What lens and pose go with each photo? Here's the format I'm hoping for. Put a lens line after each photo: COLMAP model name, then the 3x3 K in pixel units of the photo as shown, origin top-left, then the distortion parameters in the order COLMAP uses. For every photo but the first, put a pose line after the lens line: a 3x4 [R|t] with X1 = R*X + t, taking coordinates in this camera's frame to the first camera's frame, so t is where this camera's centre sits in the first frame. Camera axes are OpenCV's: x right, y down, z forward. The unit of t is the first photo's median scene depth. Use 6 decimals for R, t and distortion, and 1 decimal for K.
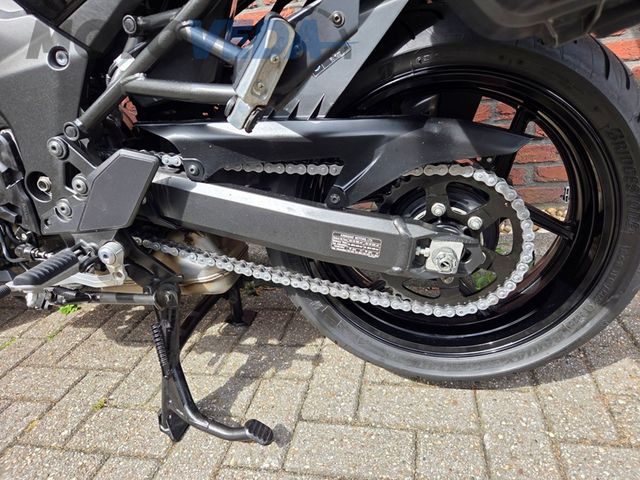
lens RADIAL K [[432.5, 0, 321.3], [0, 432.5, 237.2], [0, 0, 1]] dist [0.070989, -0.059054]
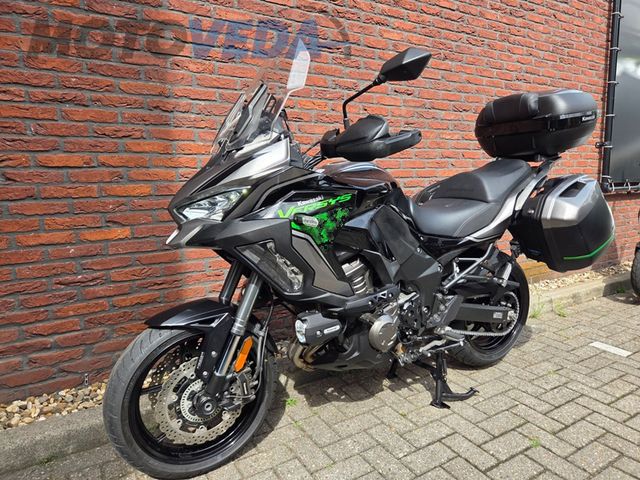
lens RADIAL K [[432.5, 0, 322.8], [0, 432.5, 237.7], [0, 0, 1]] dist [0.070989, -0.059054]
pose [[0.720900, 0.000288, 0.693039, -2.851756], [0.196056, 0.959067, -0.204336, -0.116494], [-0.664730, 0.283181, 0.691334, -0.596051]]
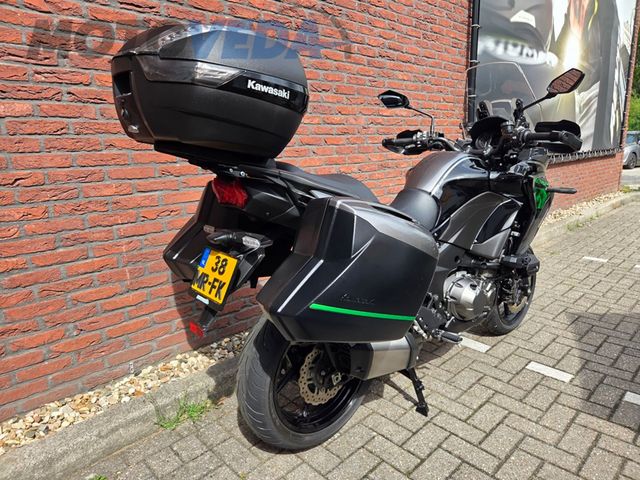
lens RADIAL K [[432.5, 0, 323.2], [0, 432.5, 237.2], [0, 0, 1]] dist [0.070989, -0.059054]
pose [[0.544699, -0.086055, 0.834205, -2.149713], [0.276777, 0.957433, -0.081956, -0.386330], [-0.791642, 0.275530, 0.545331, -0.619957]]
